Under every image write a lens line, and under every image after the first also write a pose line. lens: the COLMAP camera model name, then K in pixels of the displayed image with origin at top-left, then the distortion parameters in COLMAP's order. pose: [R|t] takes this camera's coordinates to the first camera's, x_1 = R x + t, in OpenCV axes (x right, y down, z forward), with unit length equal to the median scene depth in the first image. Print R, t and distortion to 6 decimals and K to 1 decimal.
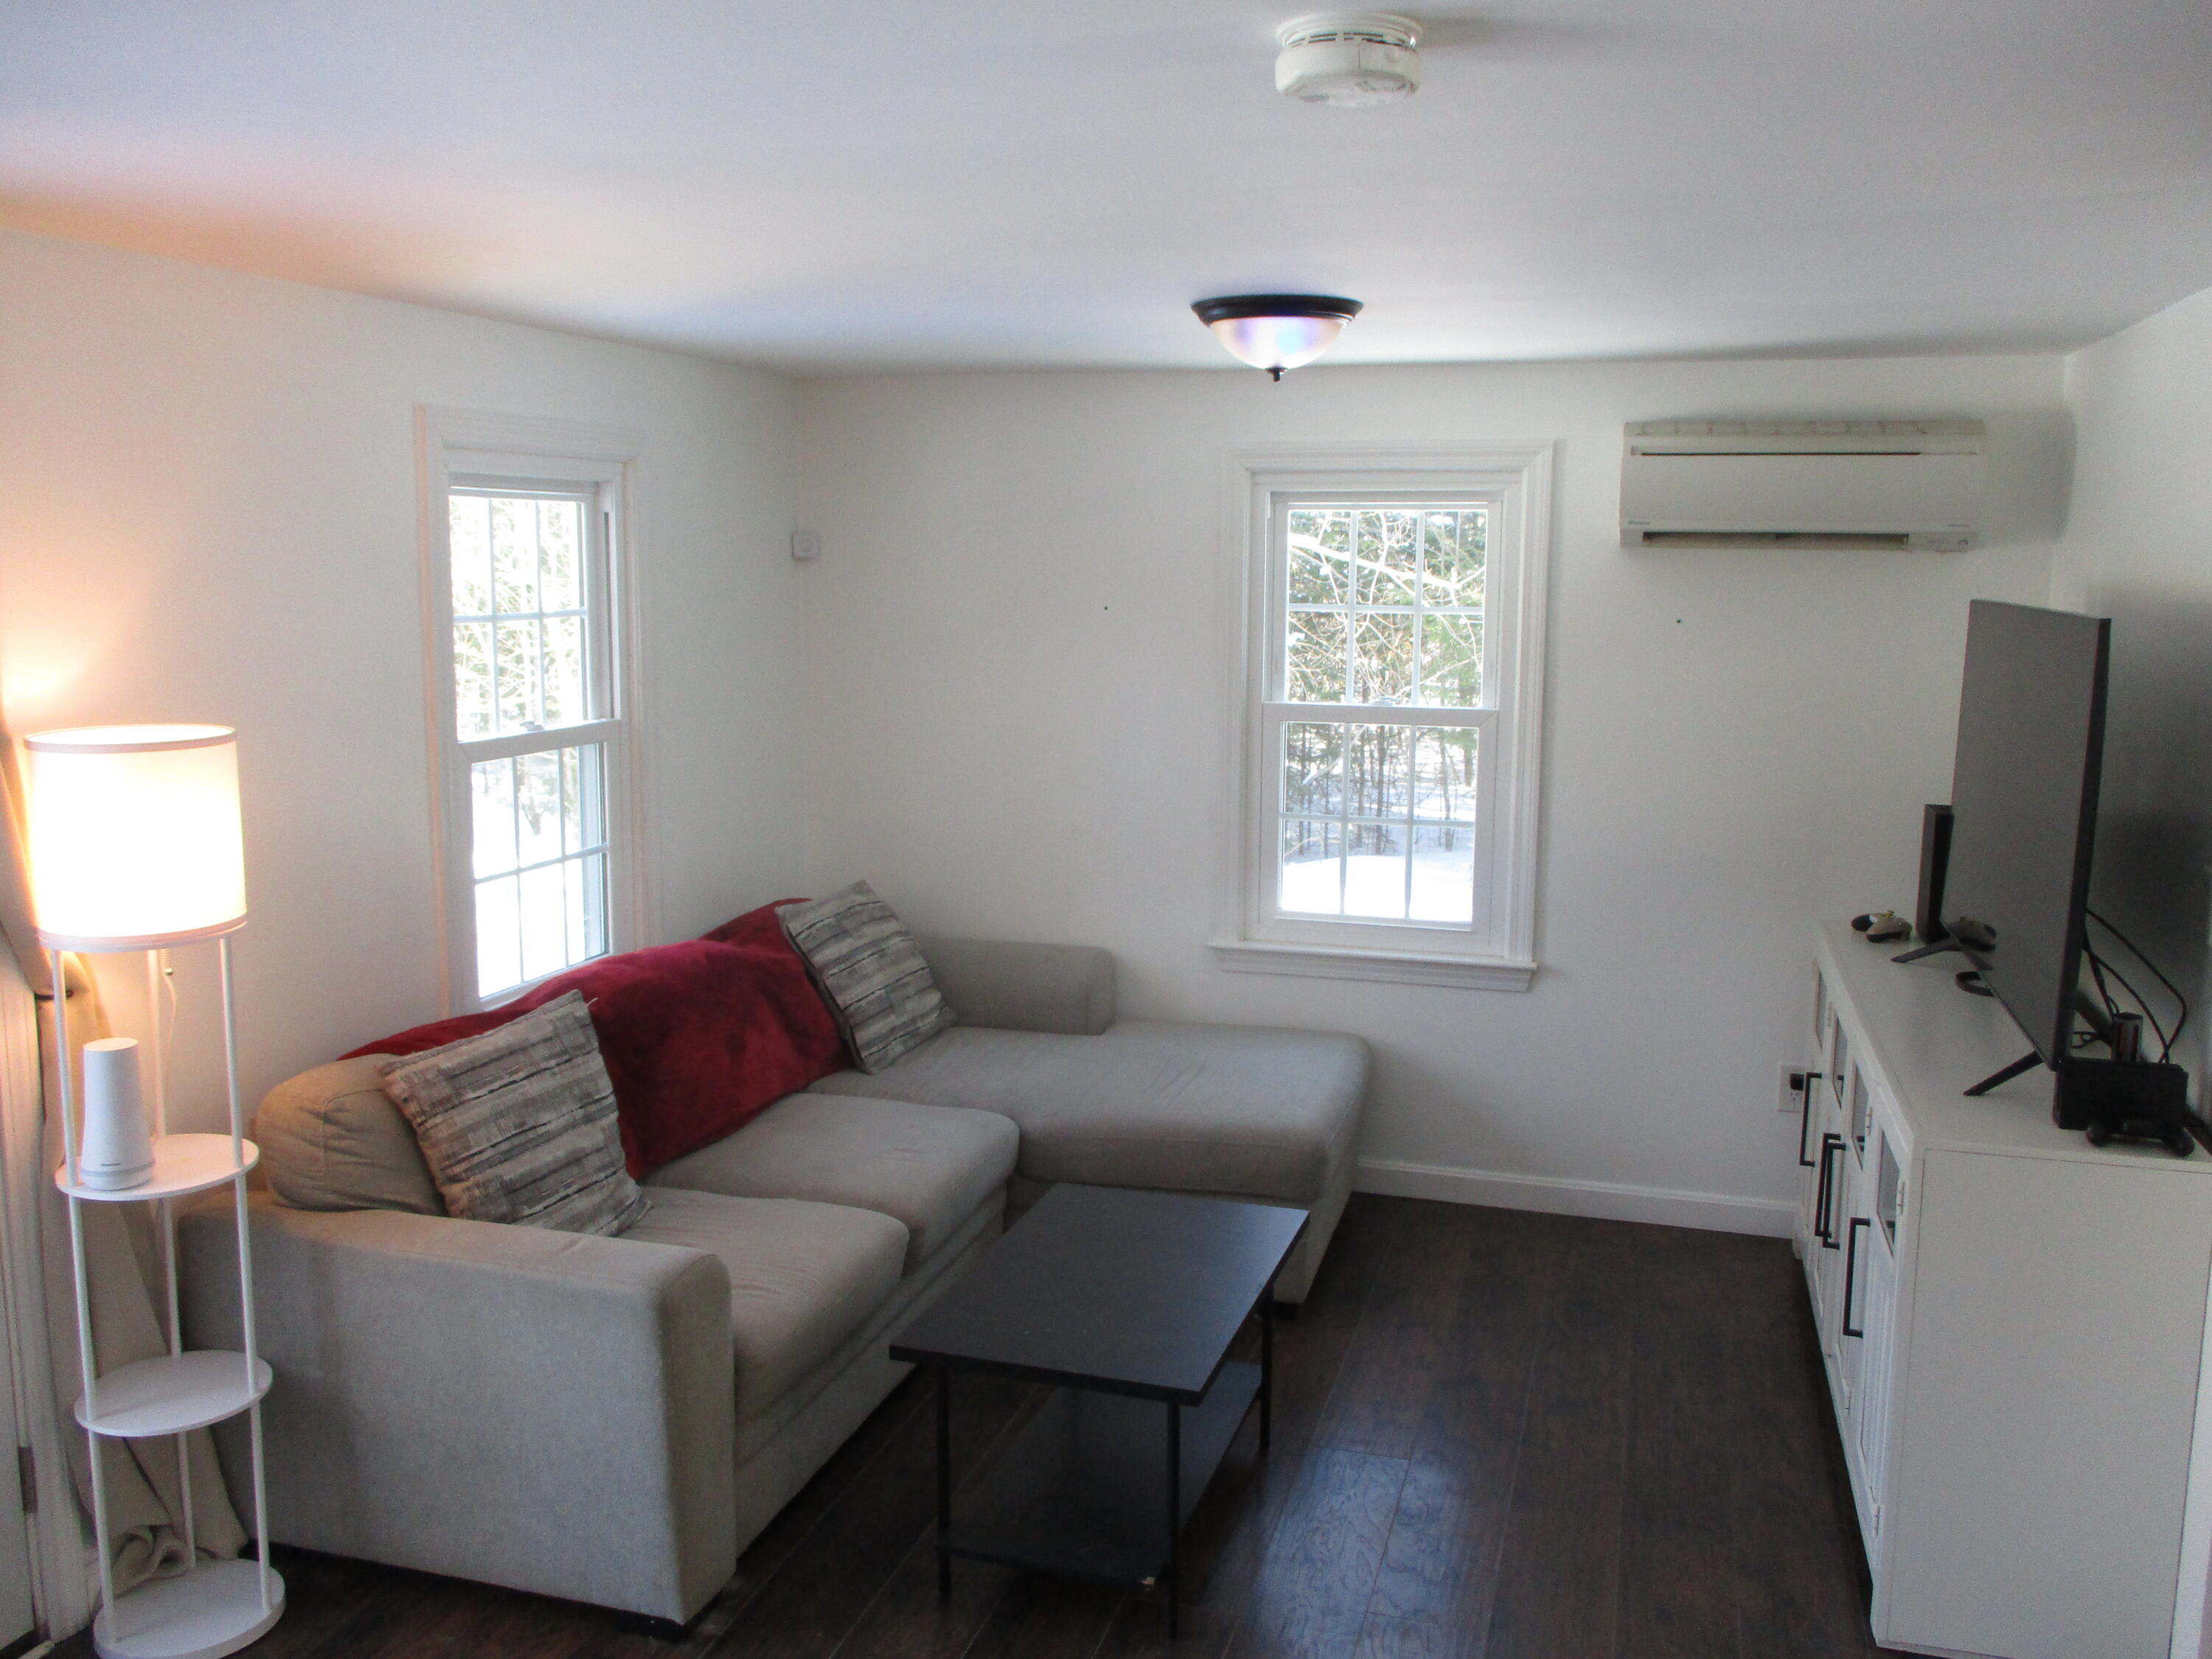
lens RADIAL K [[1849.1, 0, 1111.9], [0, 1849.1, 829.7], [0, 0, 1]] dist [-0.019969, 0.002006]
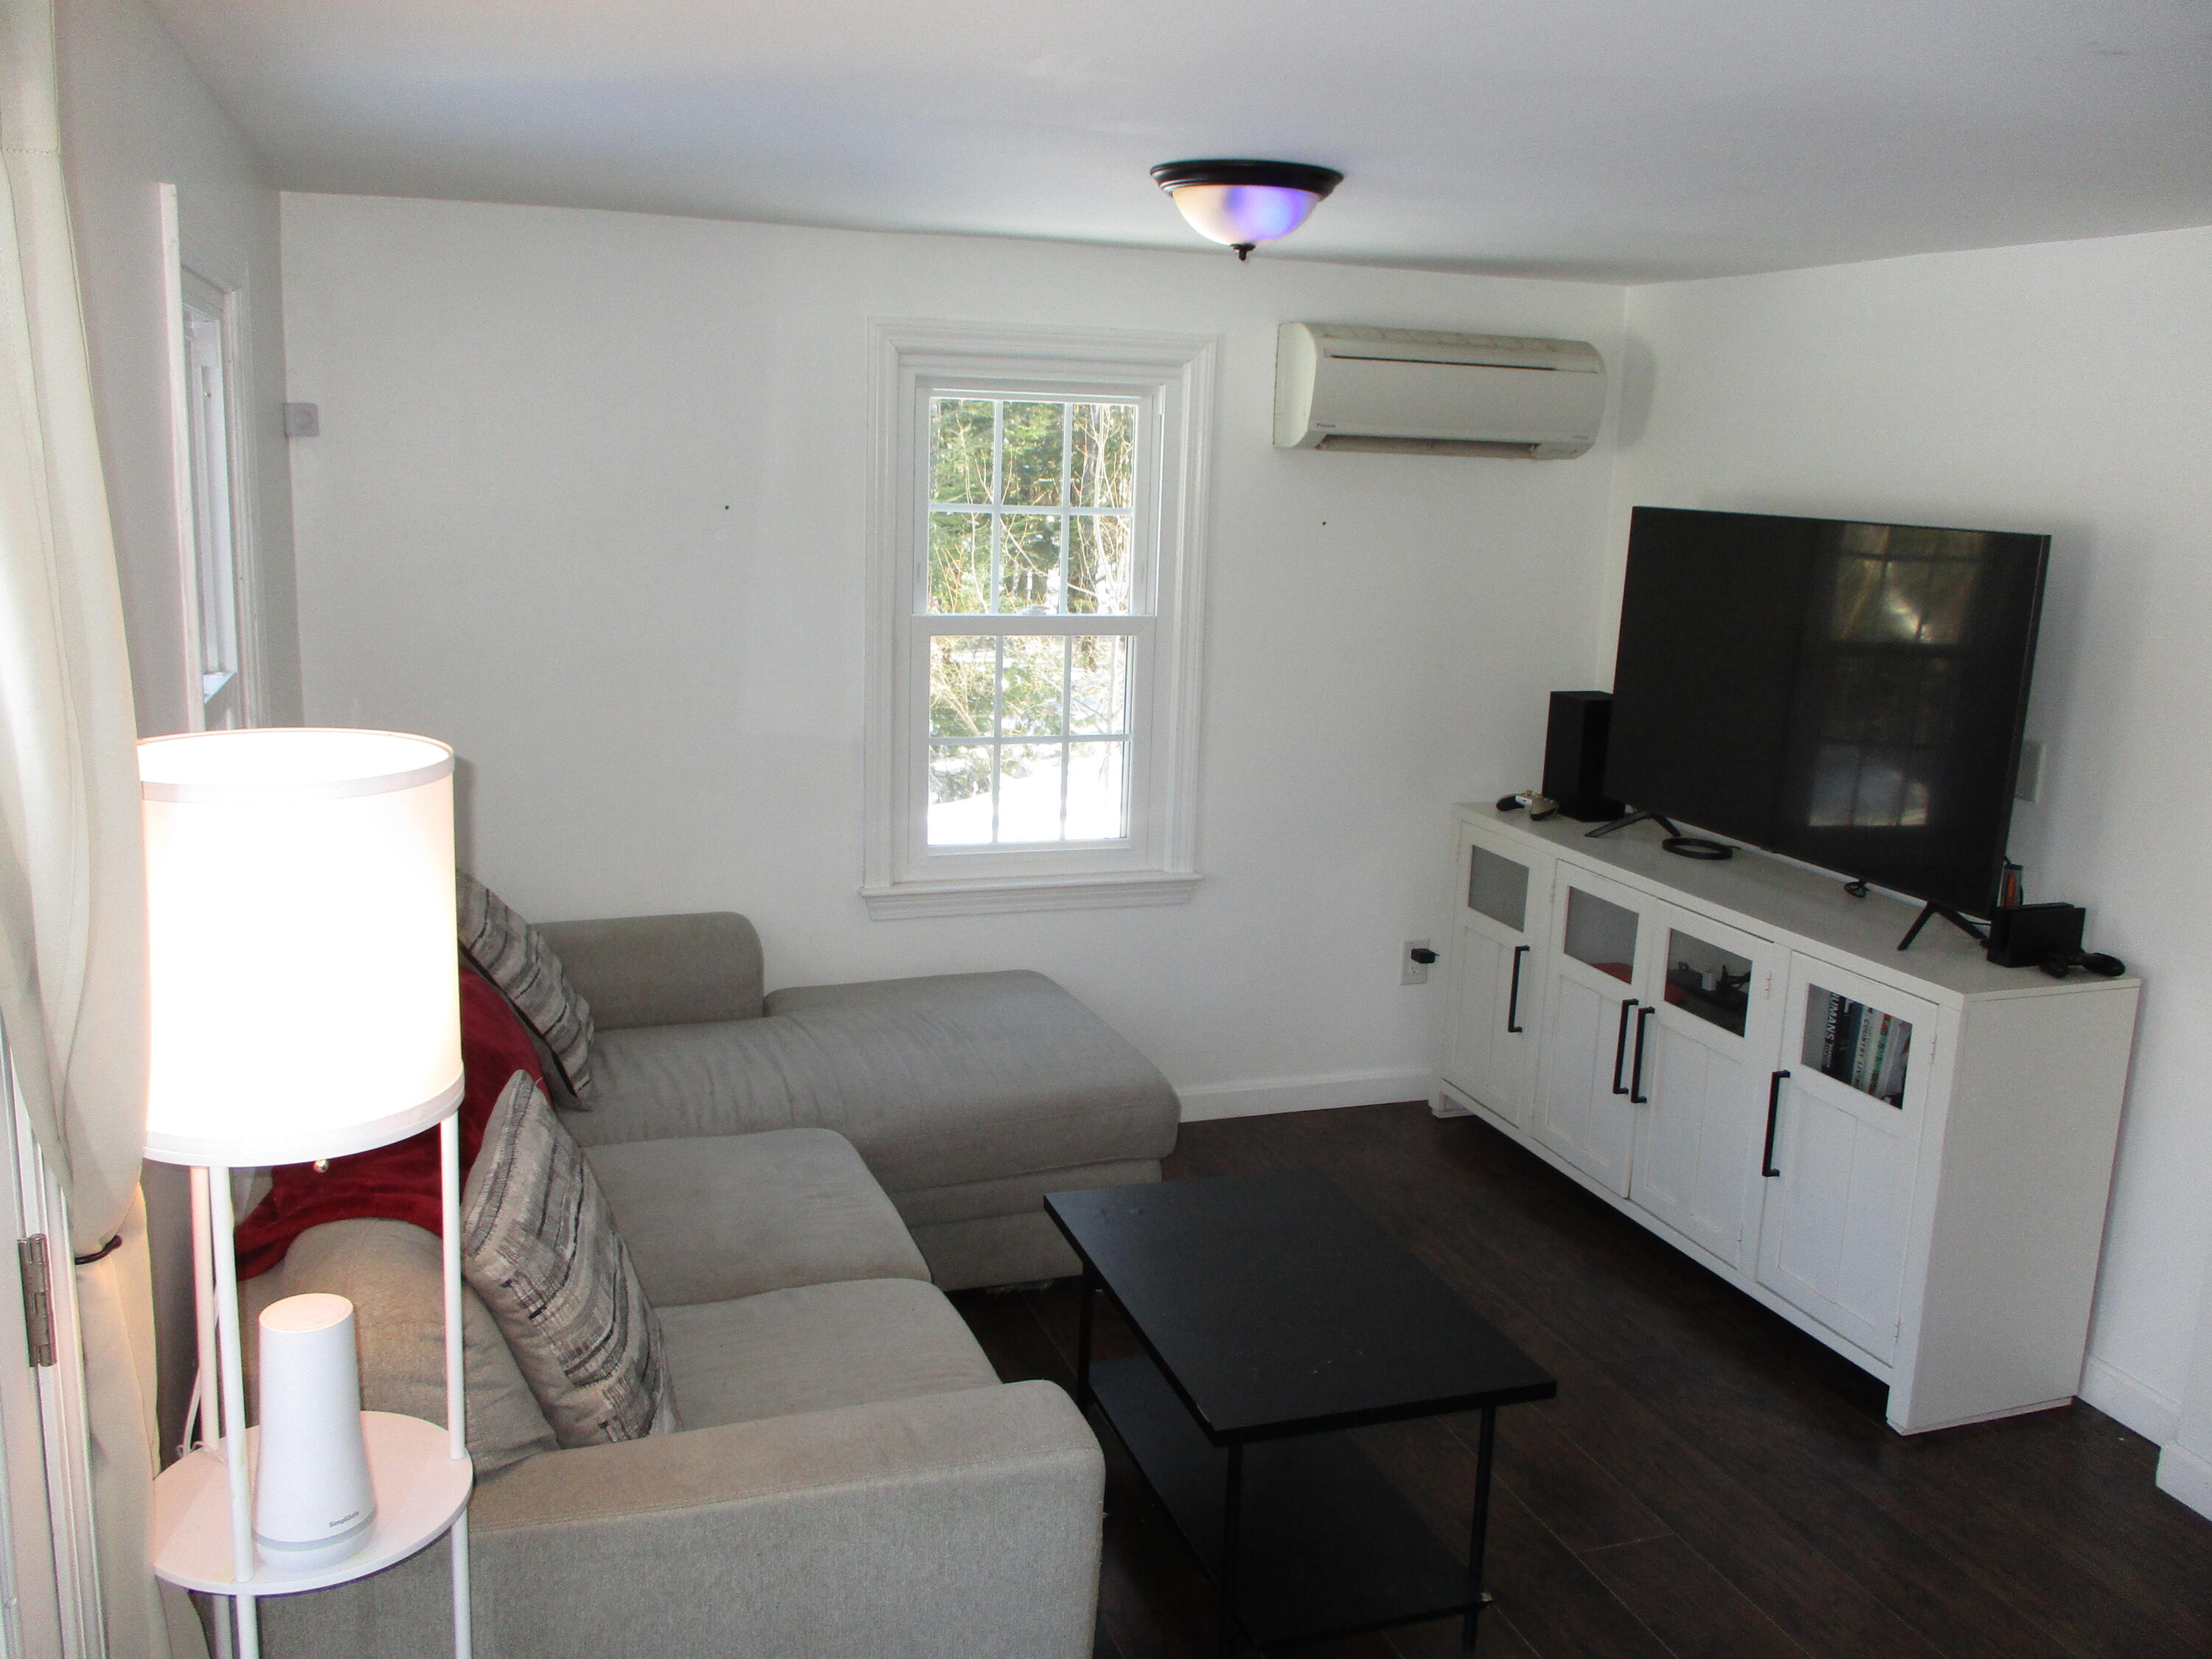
lens RADIAL K [[1849.1, 0, 1122.5], [0, 1849.1, 821.0], [0, 0, 1]] dist [-0.019969, 0.002006]
pose [[0.804949, -0.096056, 0.585517, -0.413697], [0.060999, 0.994977, 0.079371, -0.039317], [-0.590200, -0.028174, 0.806765, 0.252465]]
